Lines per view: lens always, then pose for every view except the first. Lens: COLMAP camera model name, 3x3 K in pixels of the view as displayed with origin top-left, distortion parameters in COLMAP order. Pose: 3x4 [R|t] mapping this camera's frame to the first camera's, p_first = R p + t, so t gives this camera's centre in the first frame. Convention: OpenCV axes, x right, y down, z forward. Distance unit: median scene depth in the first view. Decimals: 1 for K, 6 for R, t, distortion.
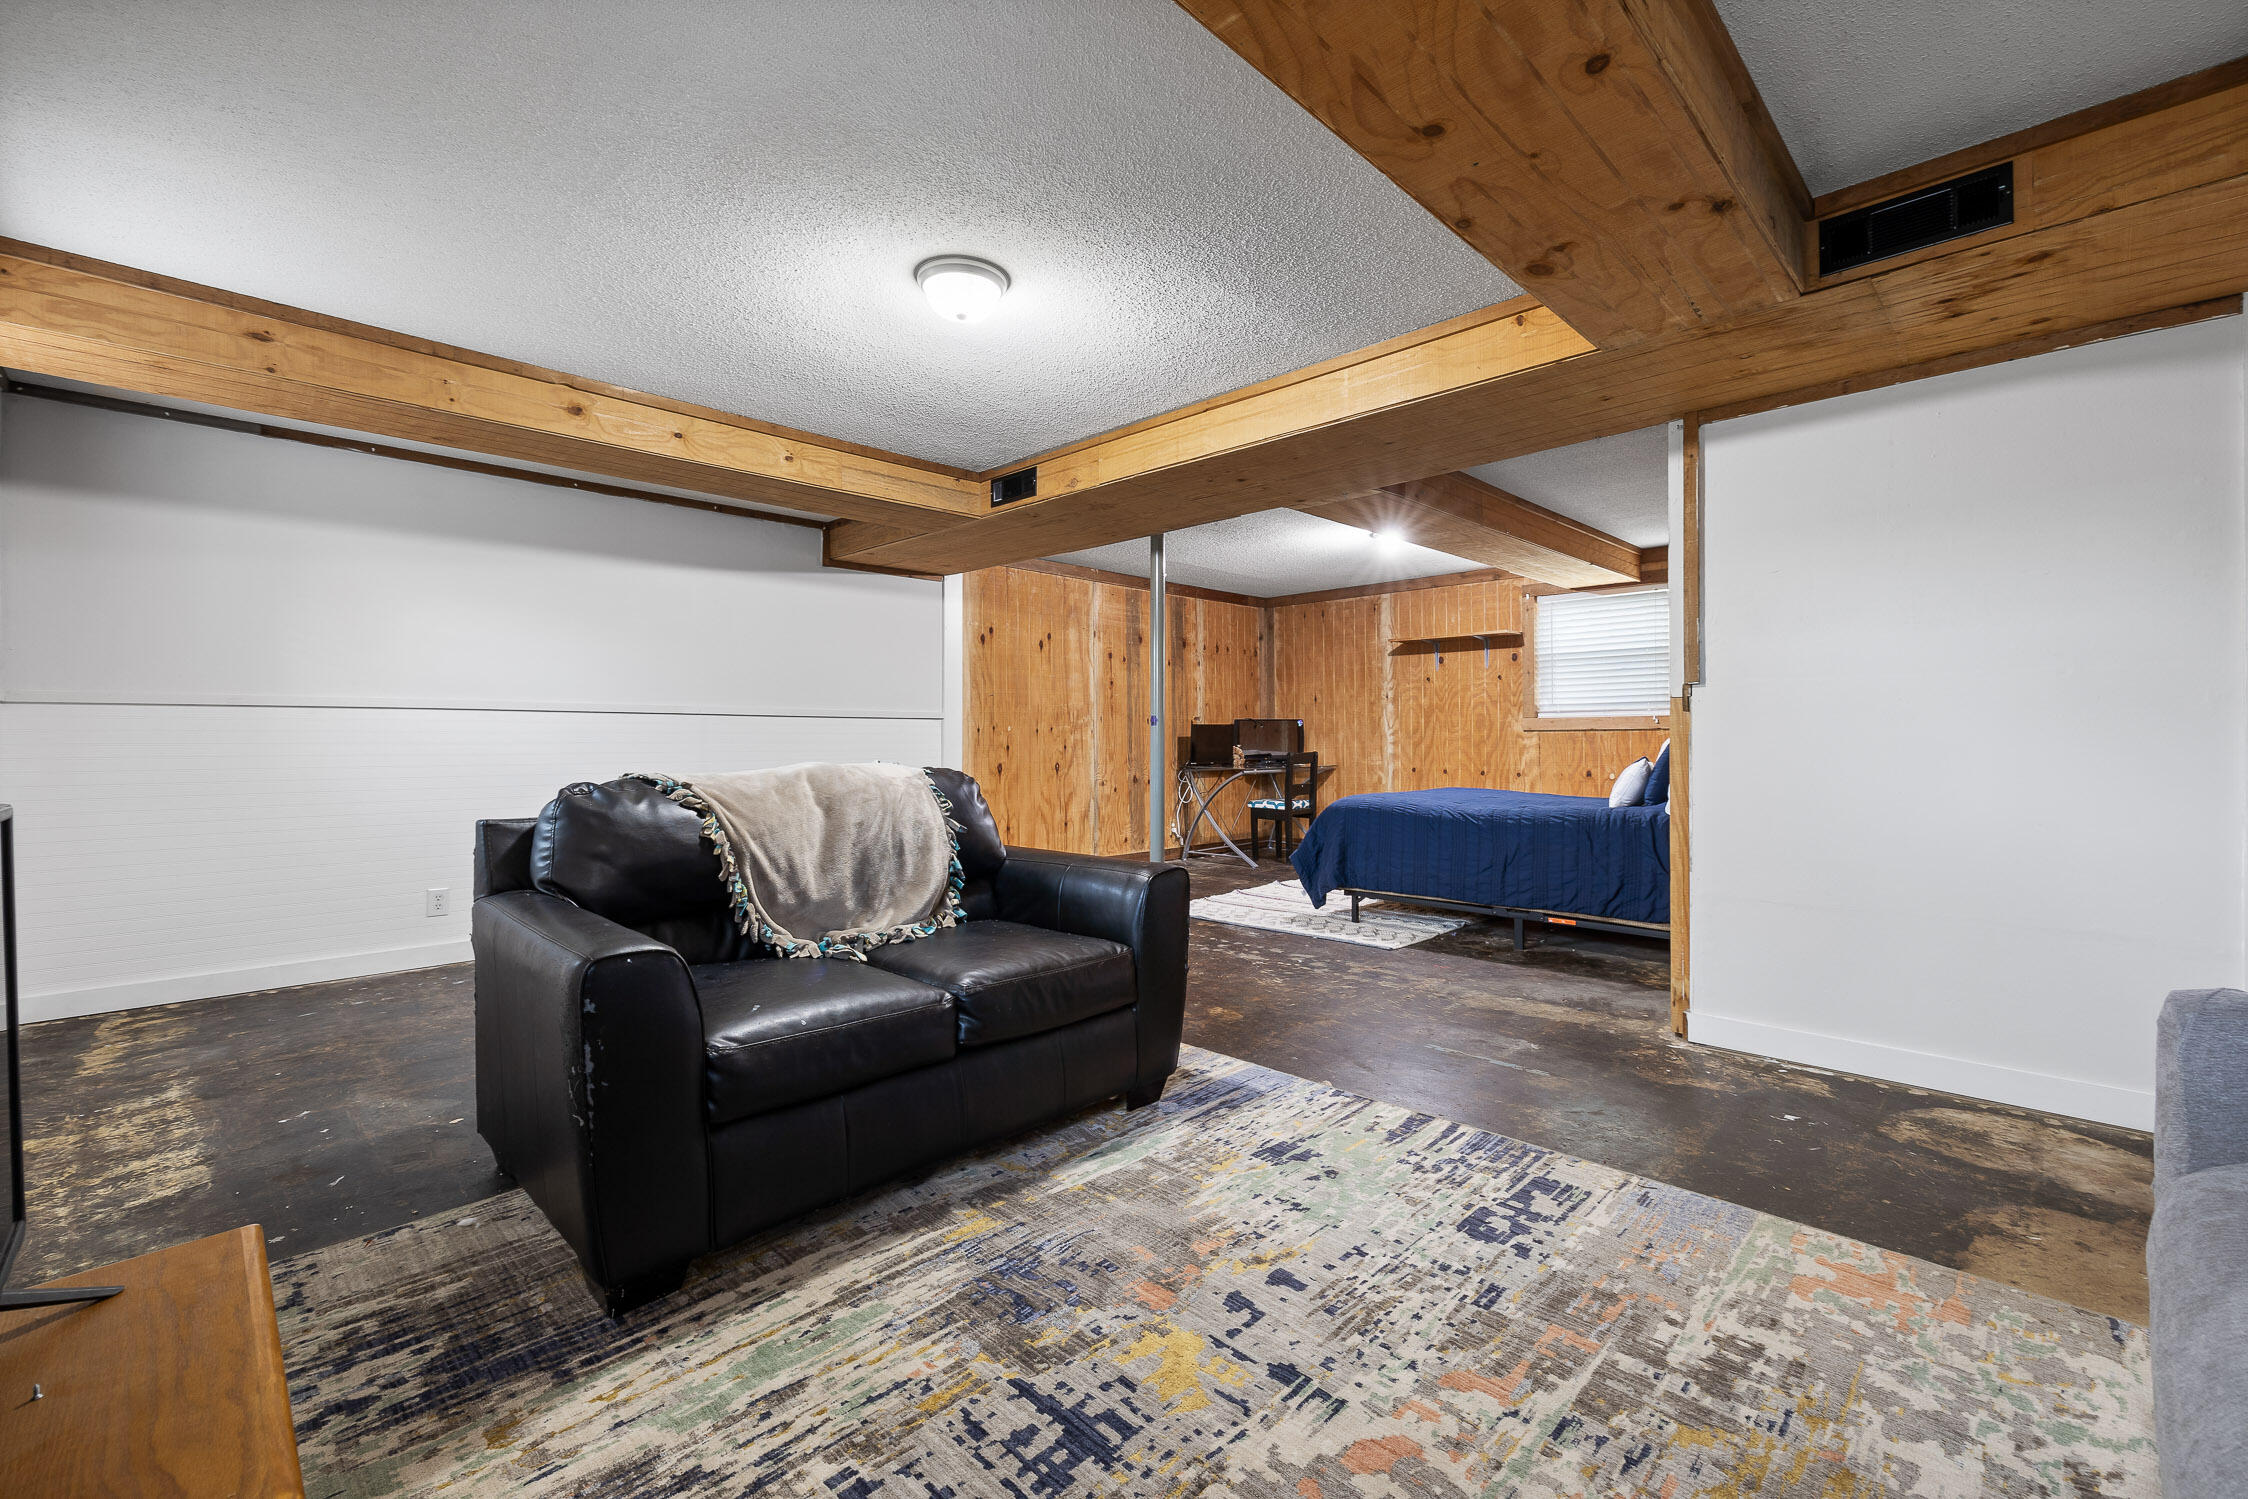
lens RADIAL K [[956.9, 0, 1119.8], [0, 956.9, 743.2], [0, 0, 1]] dist [-0.000957, 0.000276]
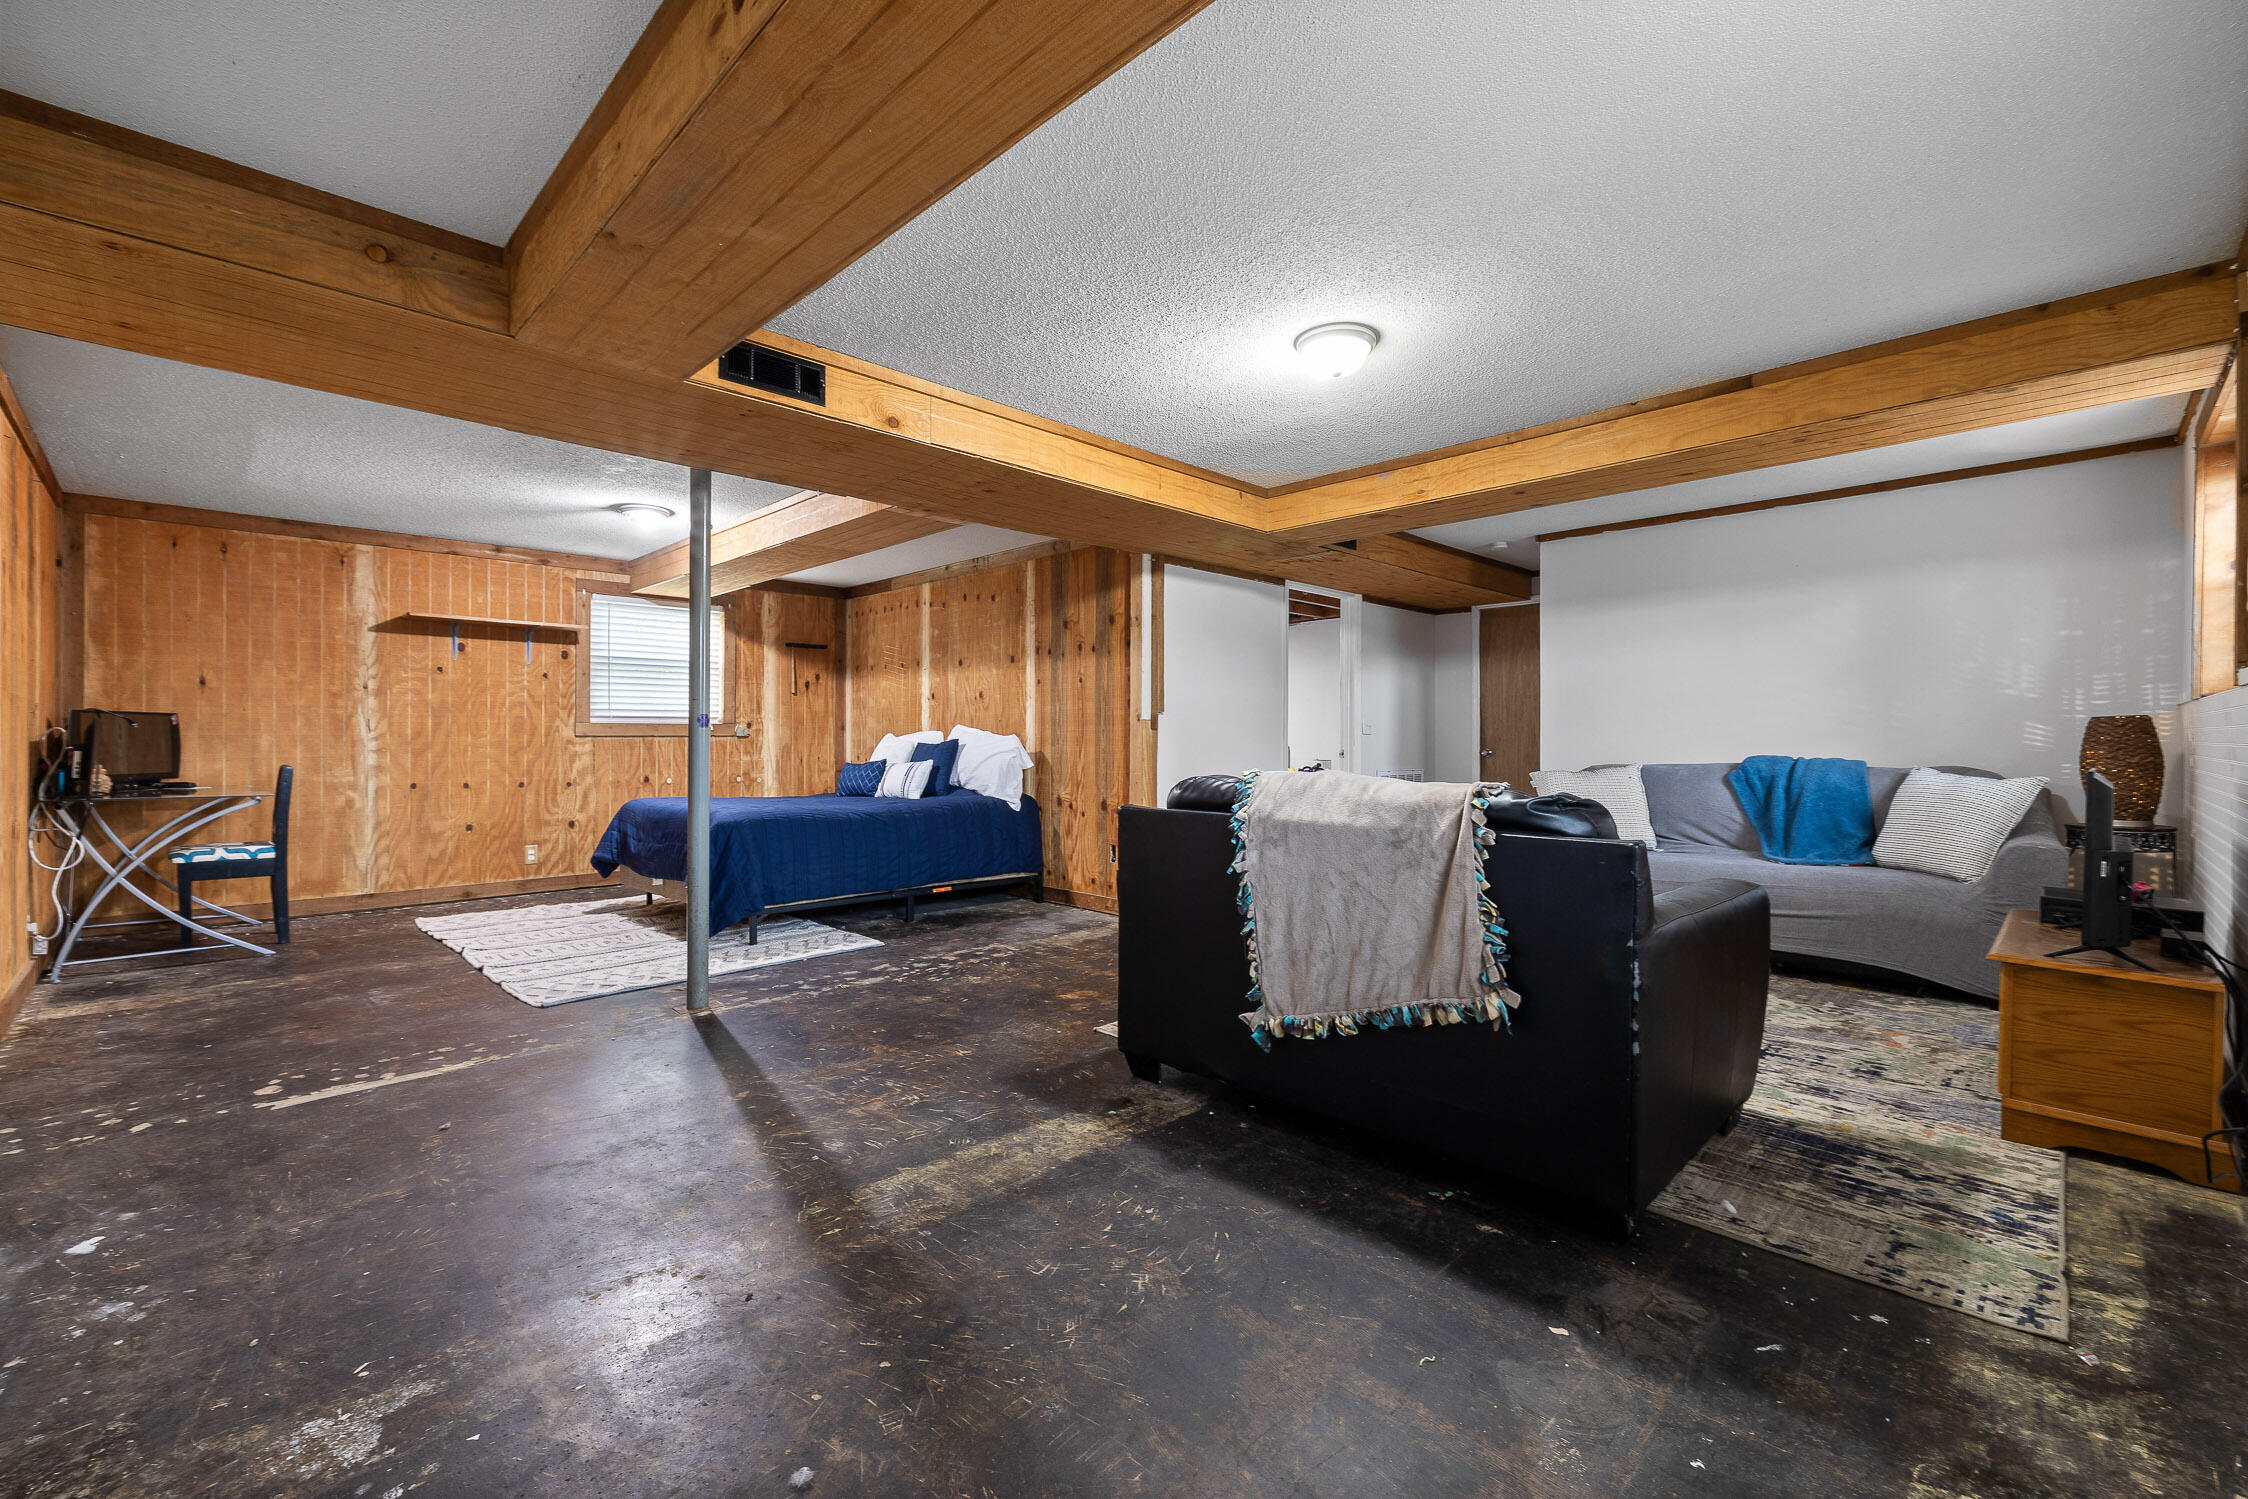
lens RADIAL K [[956.9, 0, 1119.8], [0, 956.9, 743.2], [0, 0, 1]] dist [-0.000957, 0.000276]
pose [[-0.001869, 0.001349, 0.999997, -1.619080], [0.005904, 0.999982, -0.001338, -0.006556], [-0.999981, 0.005901, -0.001877, 1.562104]]
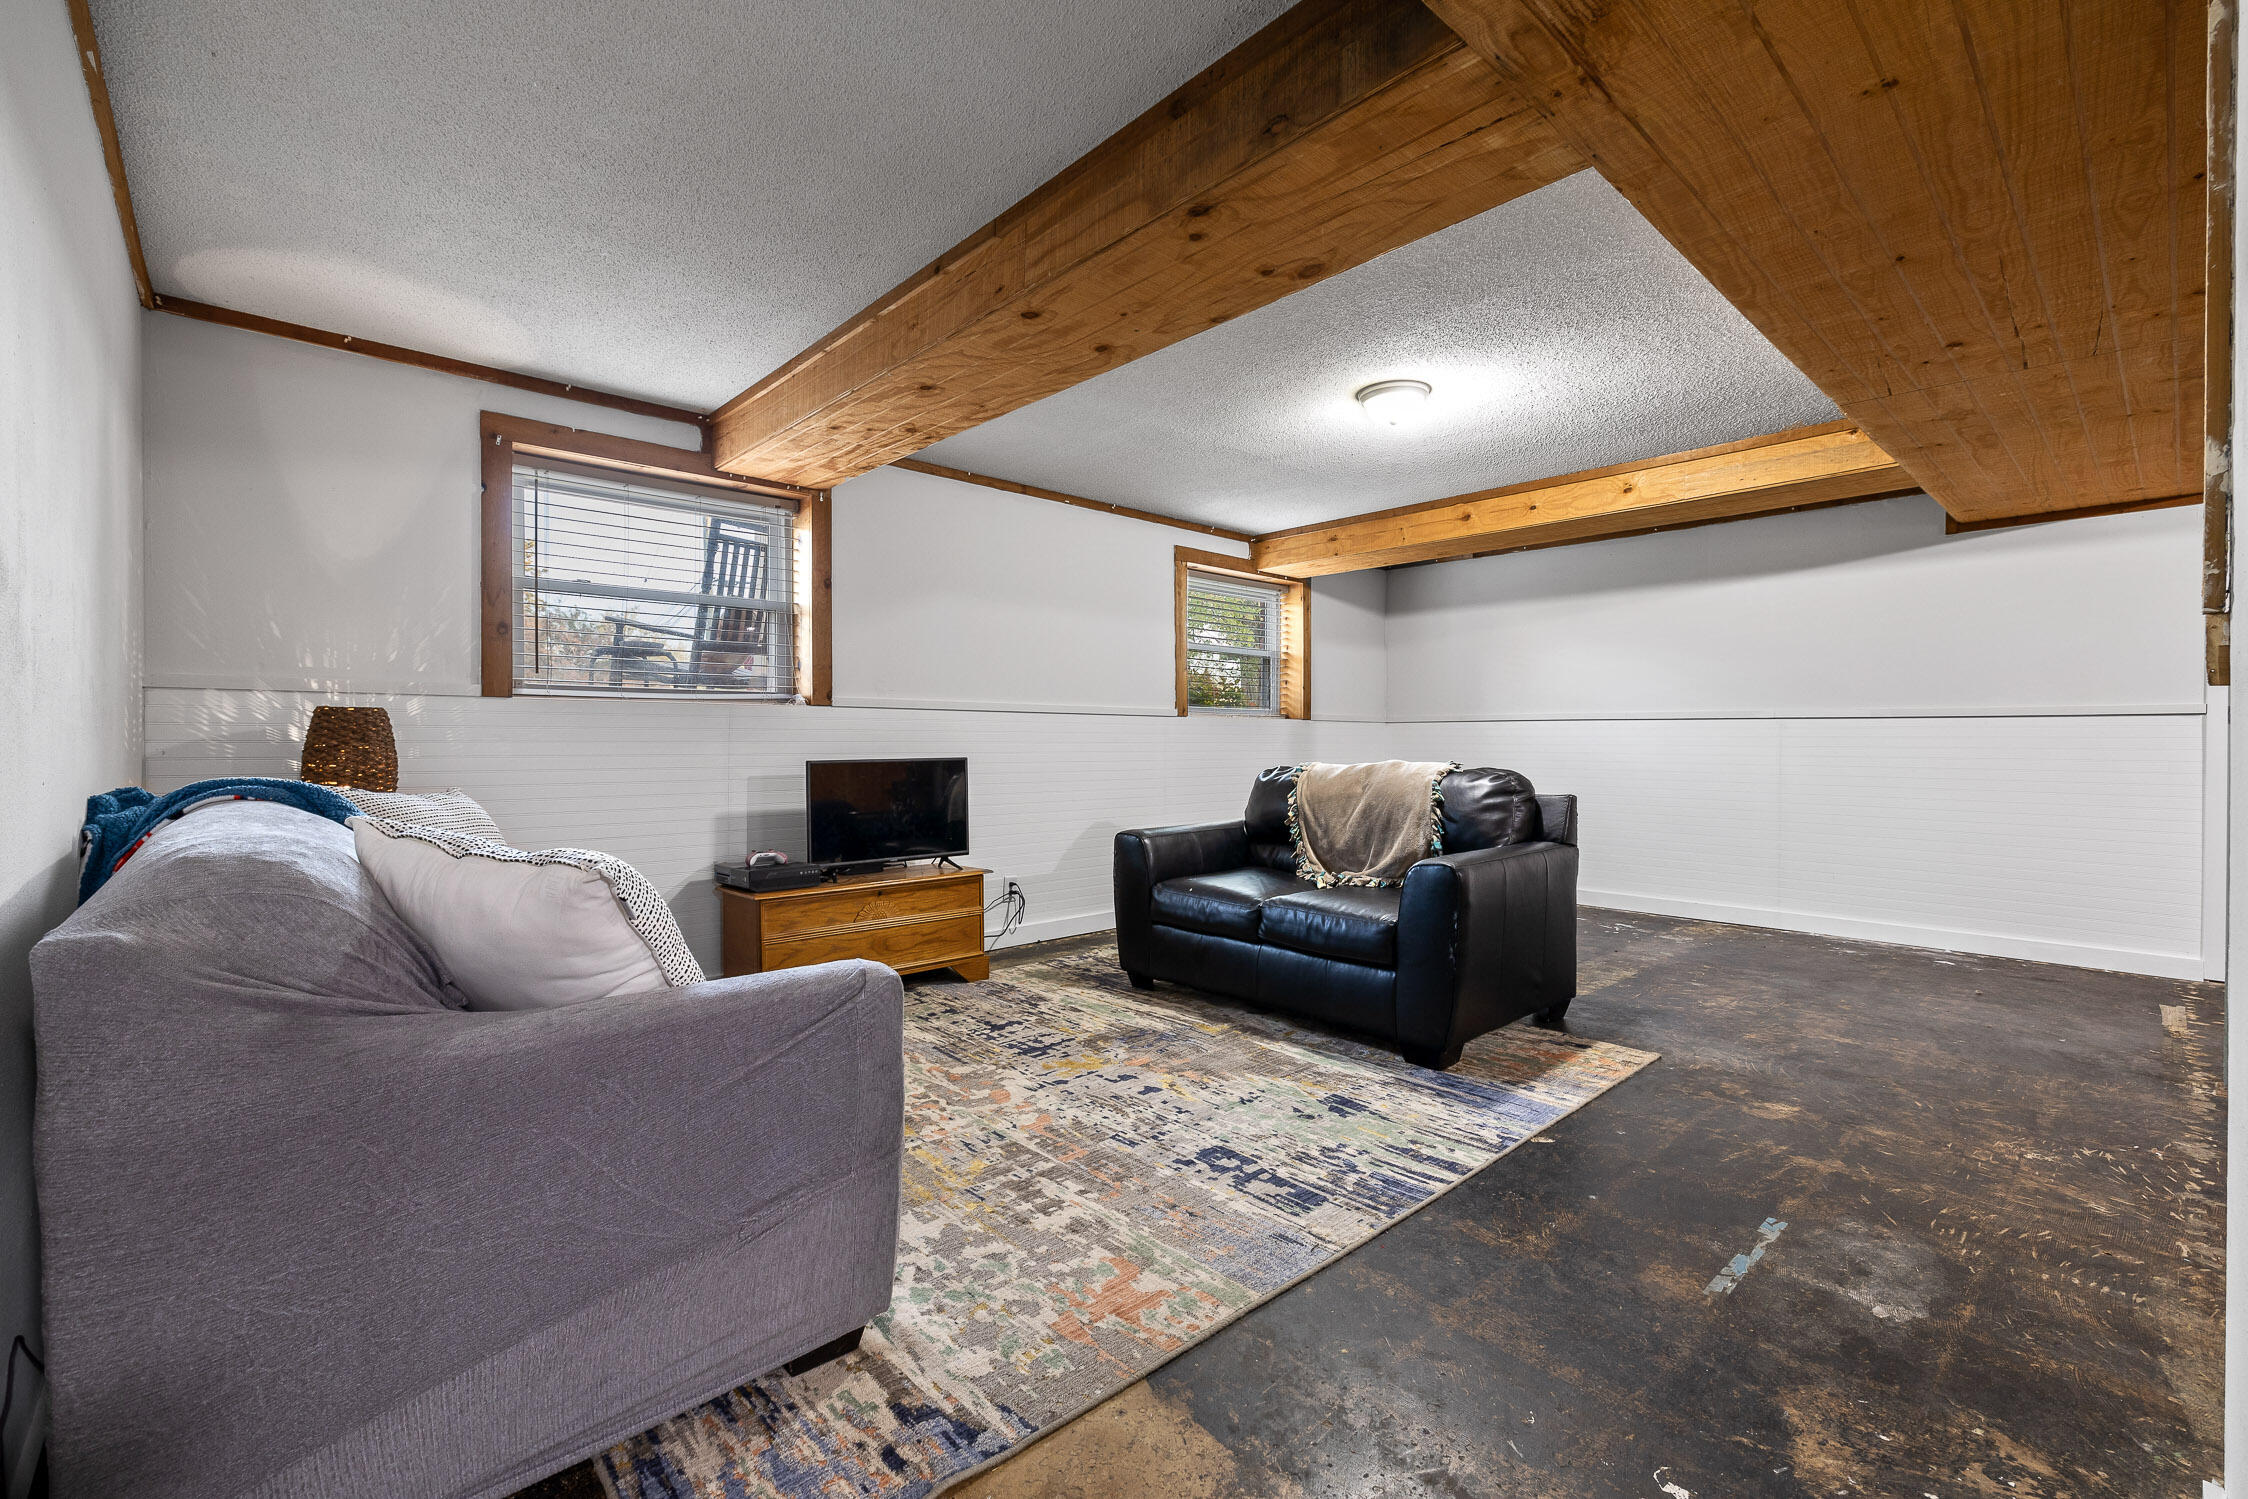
lens RADIAL K [[956.9, 0, 1119.8], [0, 956.9, 743.2], [0, 0, 1]] dist [-0.000957, 0.000276]
pose [[-0.051788, 0.006386, -0.998638, 1.448130], [-0.005789, 0.999961, 0.006694, -0.013594], [0.998641, 0.006128, -0.051749, 0.858475]]
